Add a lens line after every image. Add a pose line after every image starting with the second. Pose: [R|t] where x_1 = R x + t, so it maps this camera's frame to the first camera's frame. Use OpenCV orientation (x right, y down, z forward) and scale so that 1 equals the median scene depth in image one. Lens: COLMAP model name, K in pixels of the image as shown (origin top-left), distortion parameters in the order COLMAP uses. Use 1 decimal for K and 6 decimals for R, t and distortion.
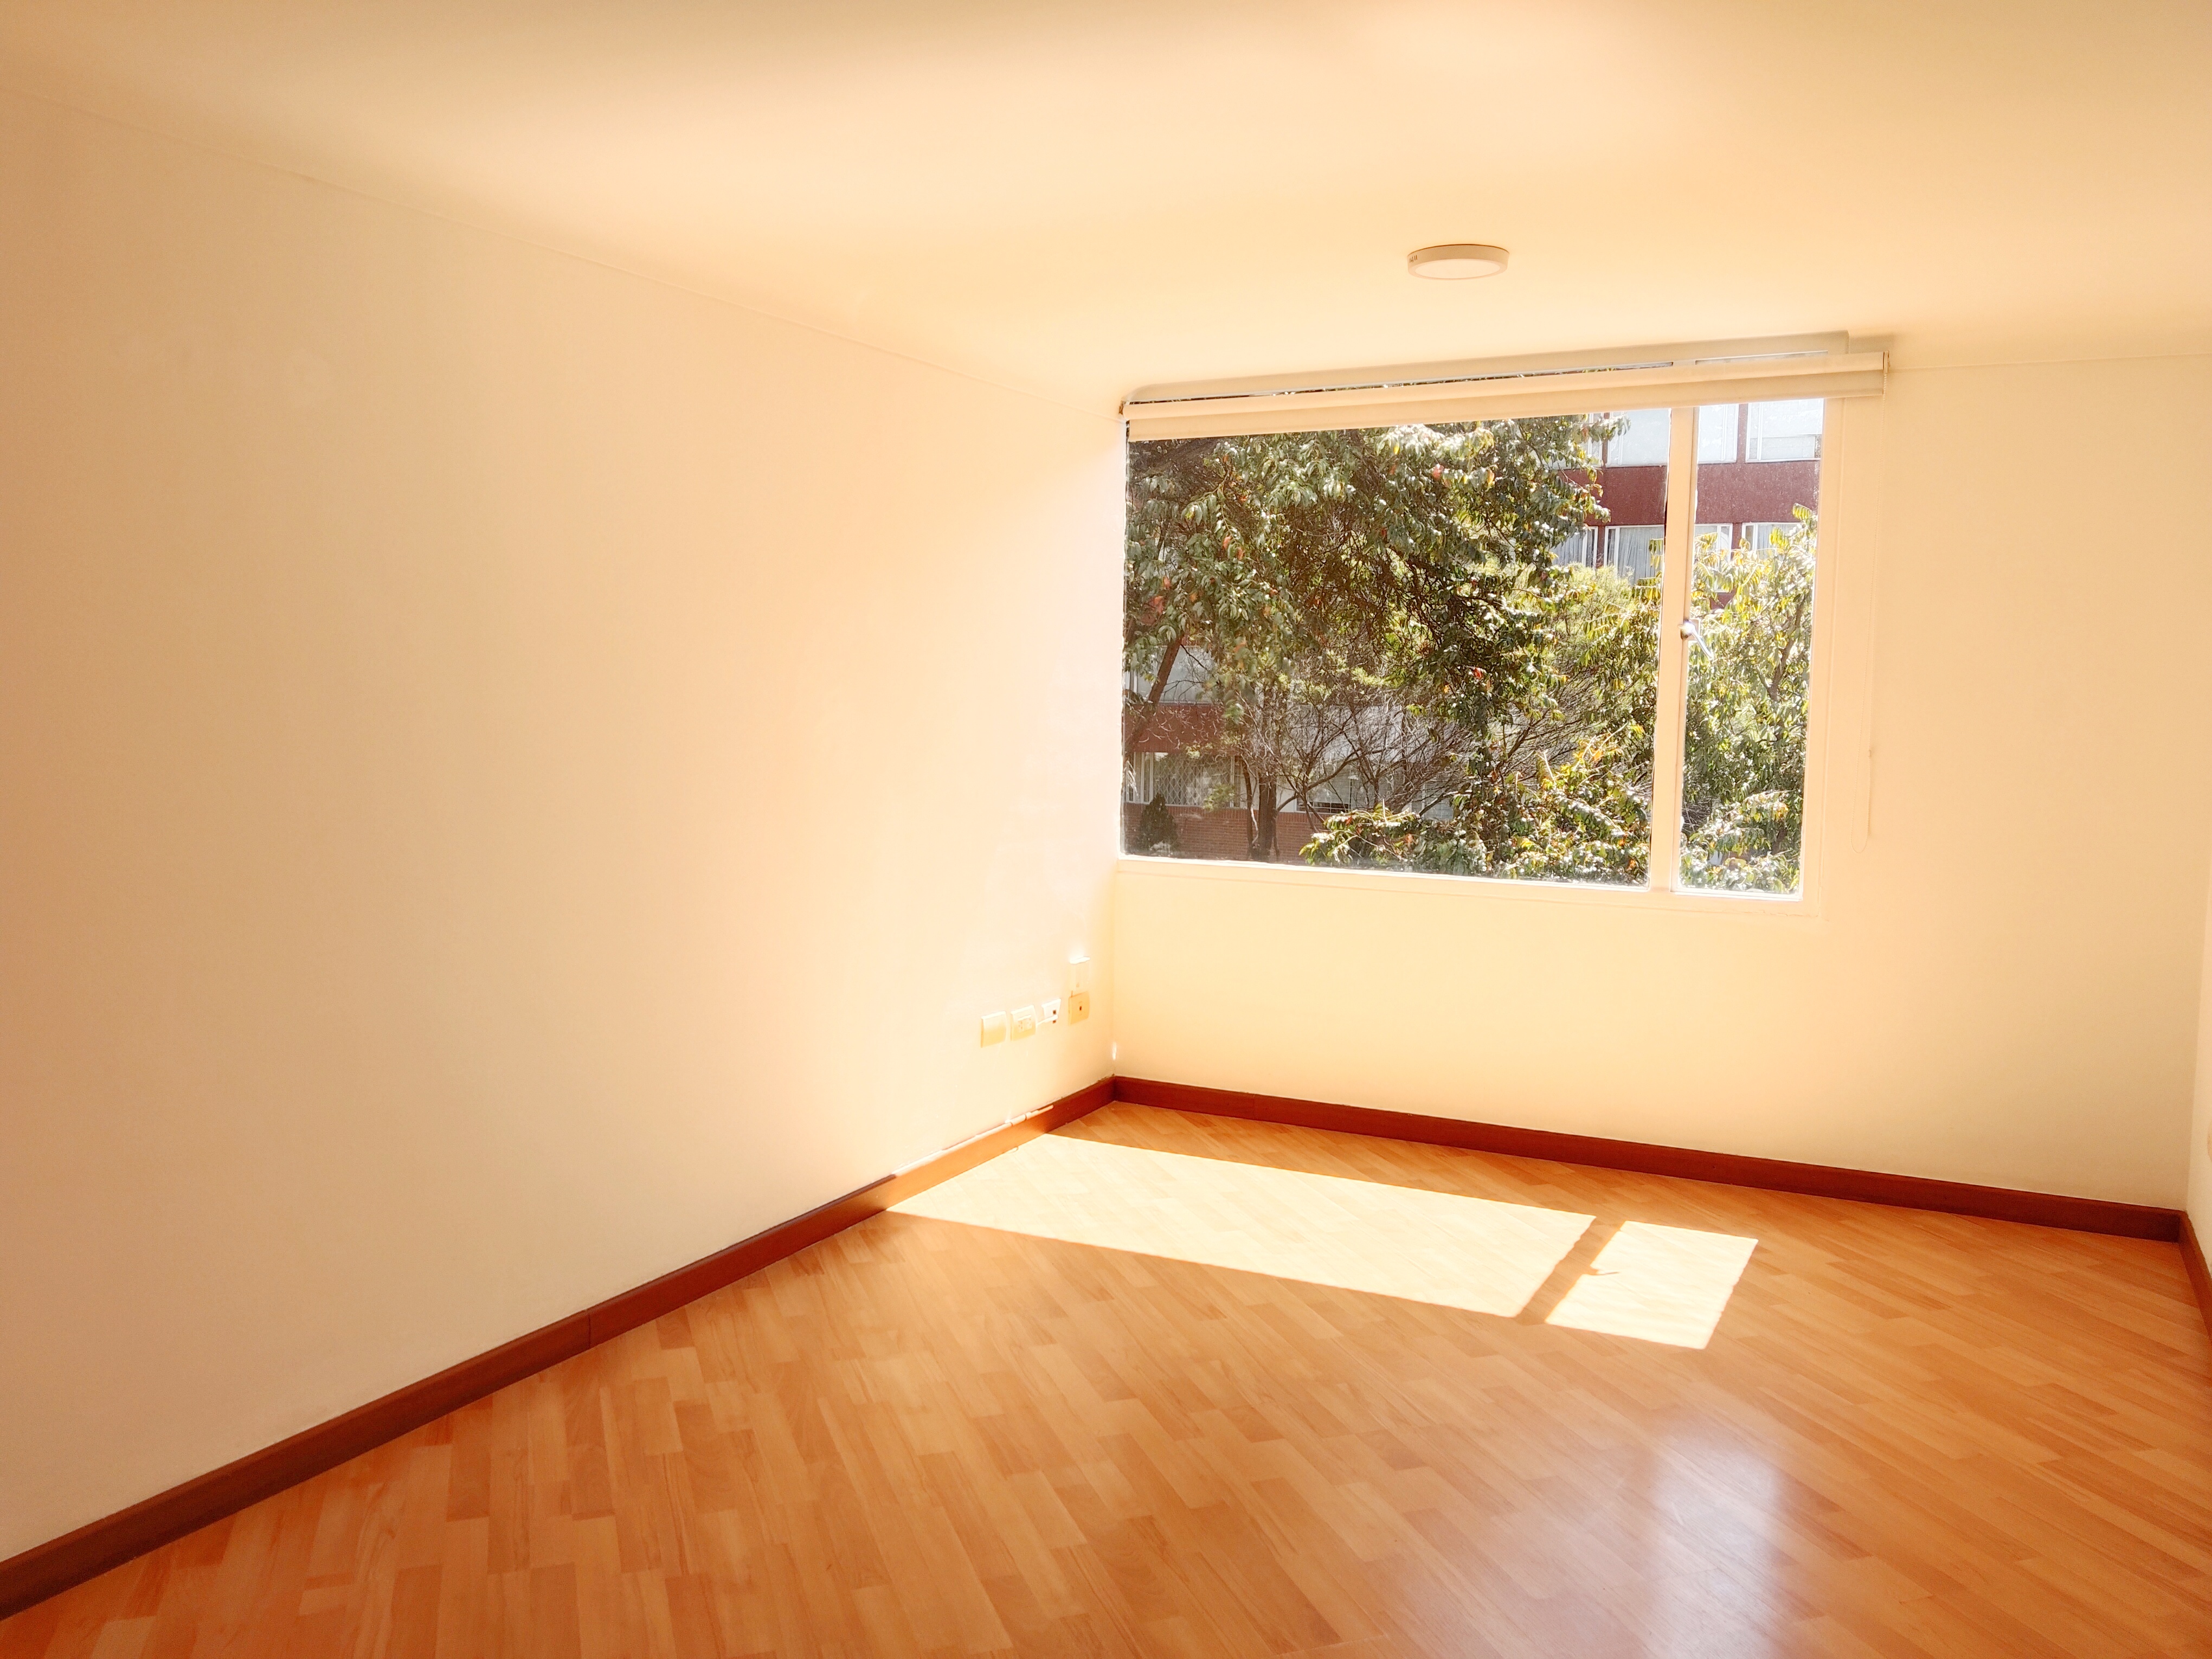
lens RADIAL K [[1752.1, 0, 1095.2], [0, 1752.1, 824.6], [0, 0, 1]] dist [0.026117, -0.049209]
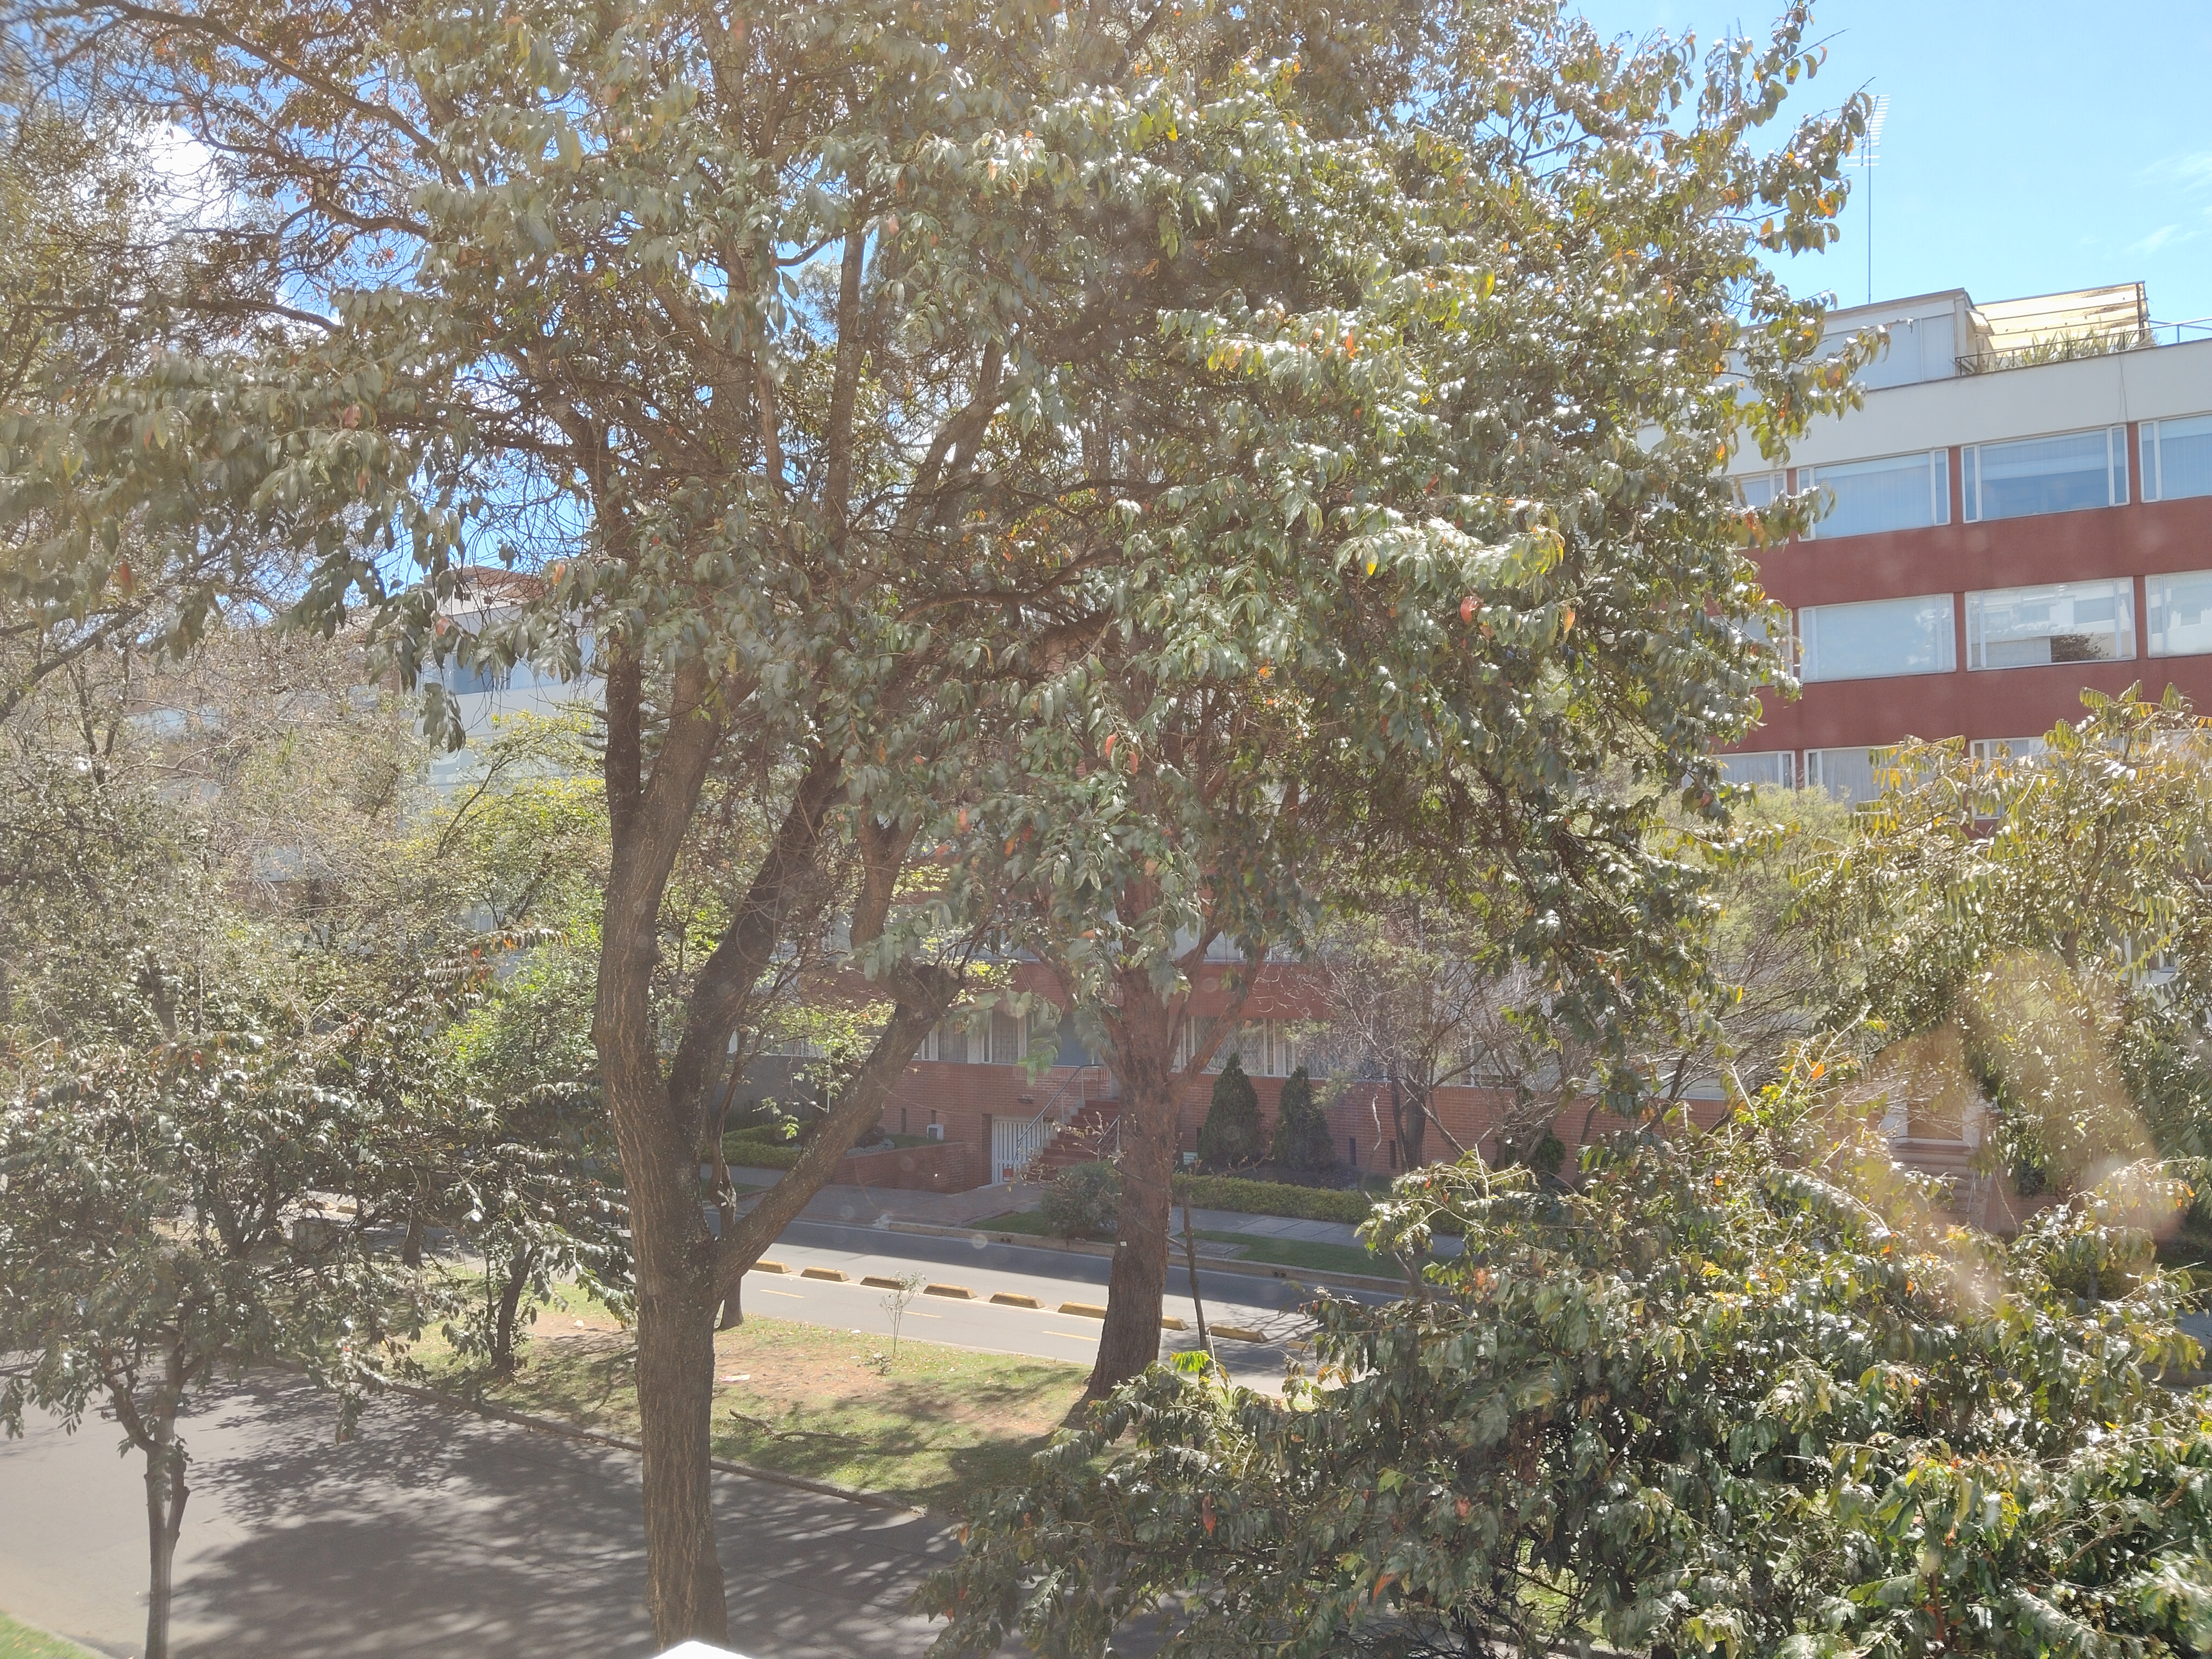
lens RADIAL K [[1752.1, 0, 1118.8], [0, 1752.1, 828.1], [0, 0, 1]] dist [0.026117, -0.049209]
pose [[0.995328, -0.027601, -0.092527, 0.110937], [0.014894, 0.990692, -0.135306, -0.054078], [0.095400, 0.133295, 0.986474, 0.394315]]
